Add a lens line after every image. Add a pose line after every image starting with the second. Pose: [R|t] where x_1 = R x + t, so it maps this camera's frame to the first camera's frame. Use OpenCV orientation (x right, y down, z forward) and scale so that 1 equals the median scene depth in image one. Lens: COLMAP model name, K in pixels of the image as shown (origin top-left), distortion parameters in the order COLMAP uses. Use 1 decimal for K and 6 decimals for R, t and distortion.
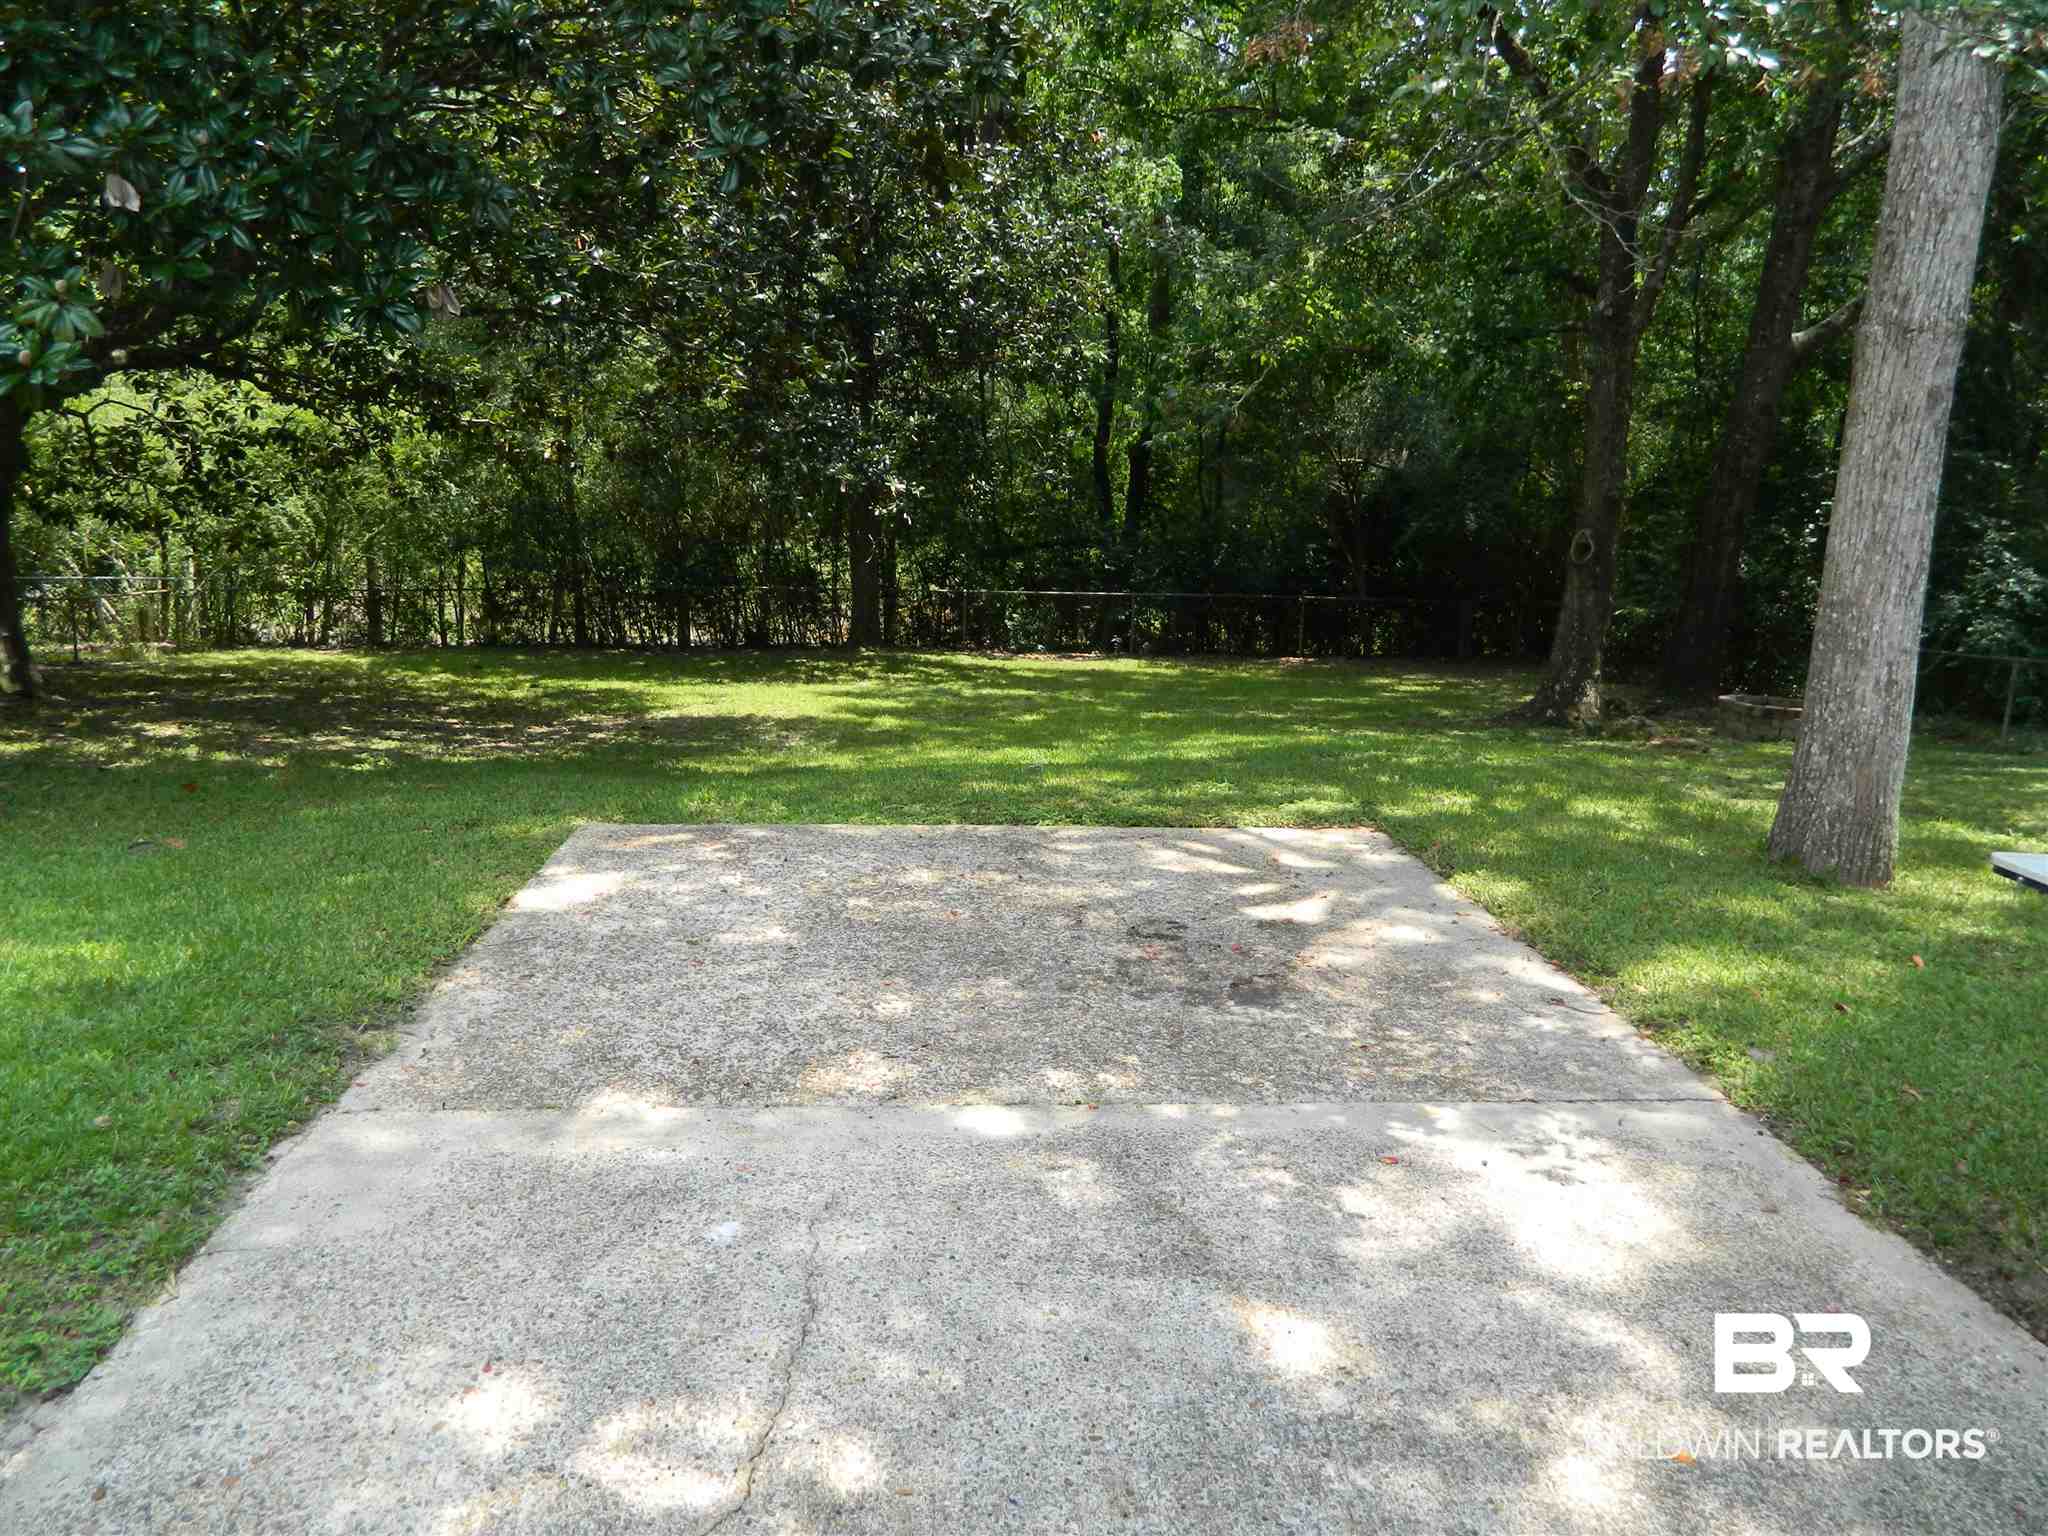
lens RADIAL K [[1516.0, 0, 1023.4], [0, 1516.0, 757.4], [0, 0, 1]] dist [0.013846, -0.005388]
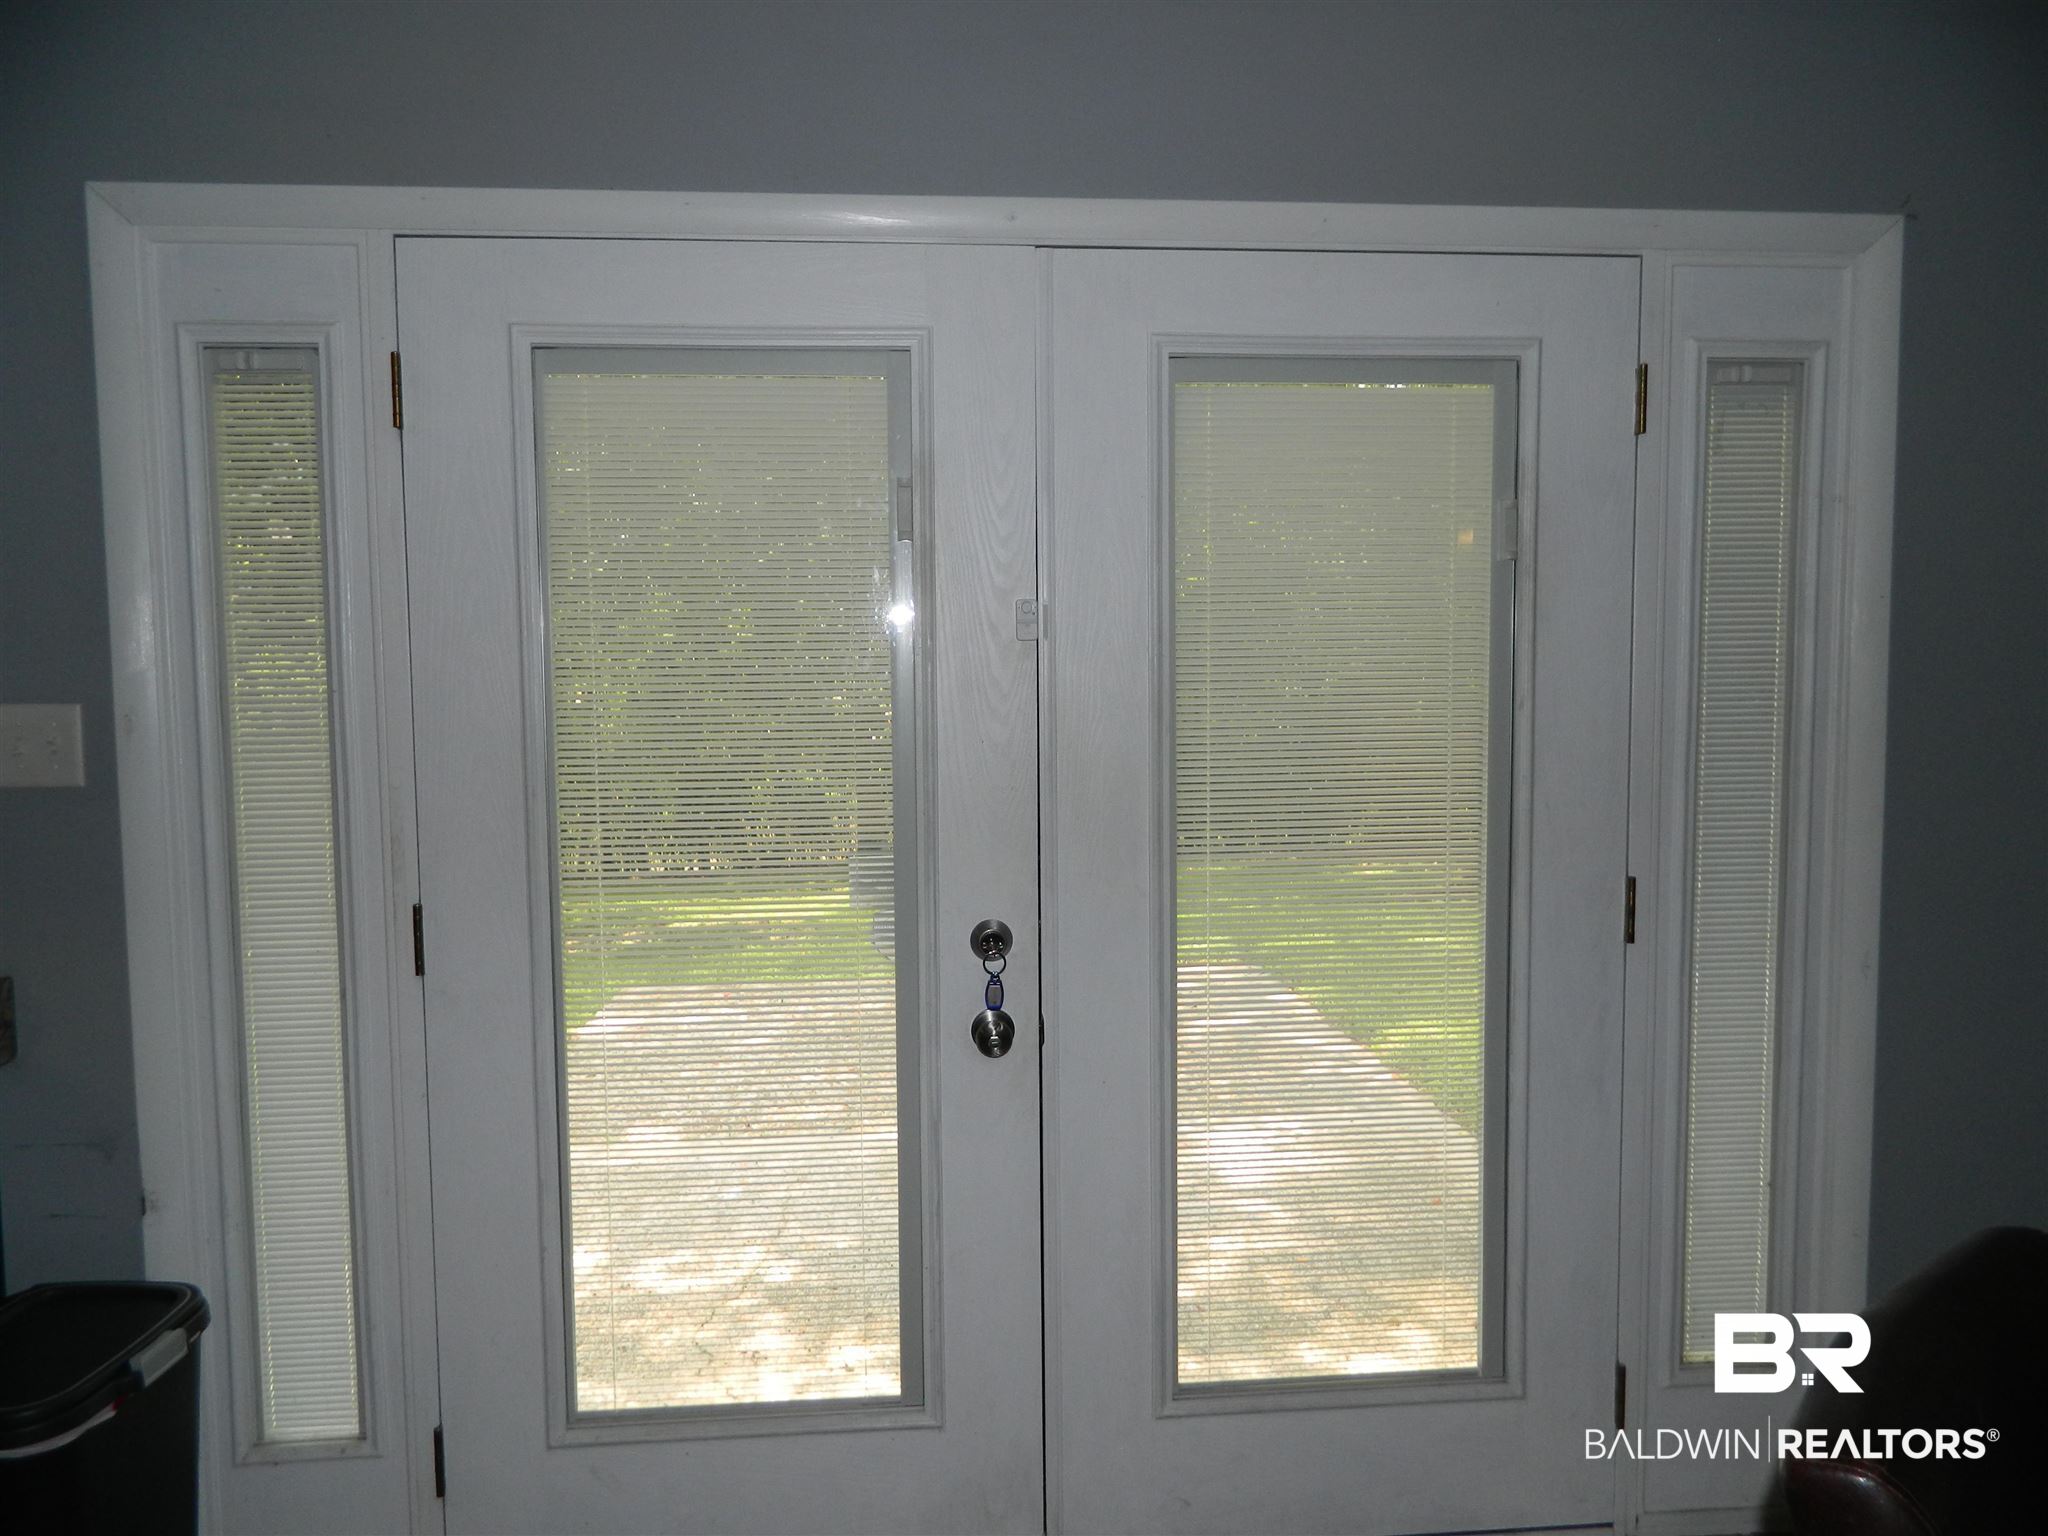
lens RADIAL K [[1516.0, 0, 1023.4], [0, 1516.0, 757.4], [0, 0, 1]] dist [0.013846, -0.005388]
pose [[0.998495, -0.053743, -0.010890, 0.025462], [0.051649, 0.988455, -0.142439, 0.016733], [0.018419, 0.141663, 0.989744, -0.098040]]
